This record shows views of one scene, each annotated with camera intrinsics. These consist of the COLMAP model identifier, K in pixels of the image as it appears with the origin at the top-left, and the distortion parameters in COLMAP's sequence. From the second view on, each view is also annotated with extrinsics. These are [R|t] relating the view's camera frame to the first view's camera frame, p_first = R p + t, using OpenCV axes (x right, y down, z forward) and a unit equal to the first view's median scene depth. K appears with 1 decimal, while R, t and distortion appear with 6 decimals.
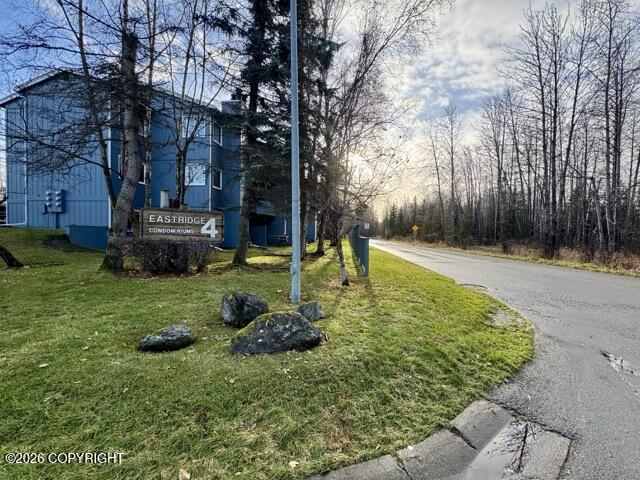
lens RADIAL K [[256.5, 0, 322.9], [0, 256.5, 238.9], [0, 0, 1]] dist [-0.006216, 0.000162]
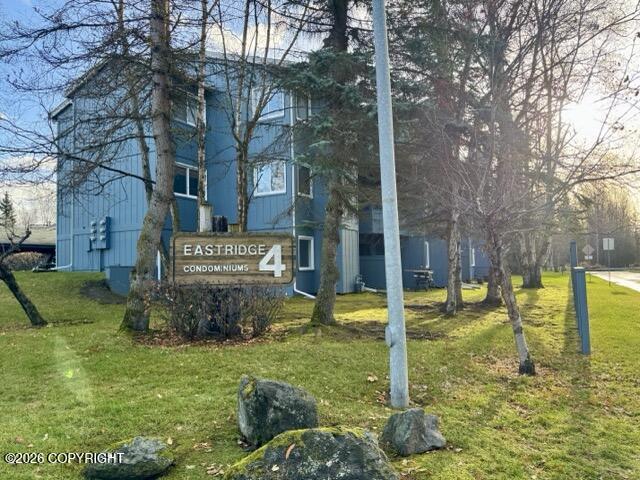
lens RADIAL K [[456.7, 0, 319.9], [0, 456.7, 241.4], [0, 0, 1]] dist [0.050589, -0.061709]
pose [[0.920399, -0.059007, -0.386503, 0.072517], [0.029020, 0.996129, -0.082970, 0.003047], [0.389903, 0.065149, 0.918549, 0.075034]]
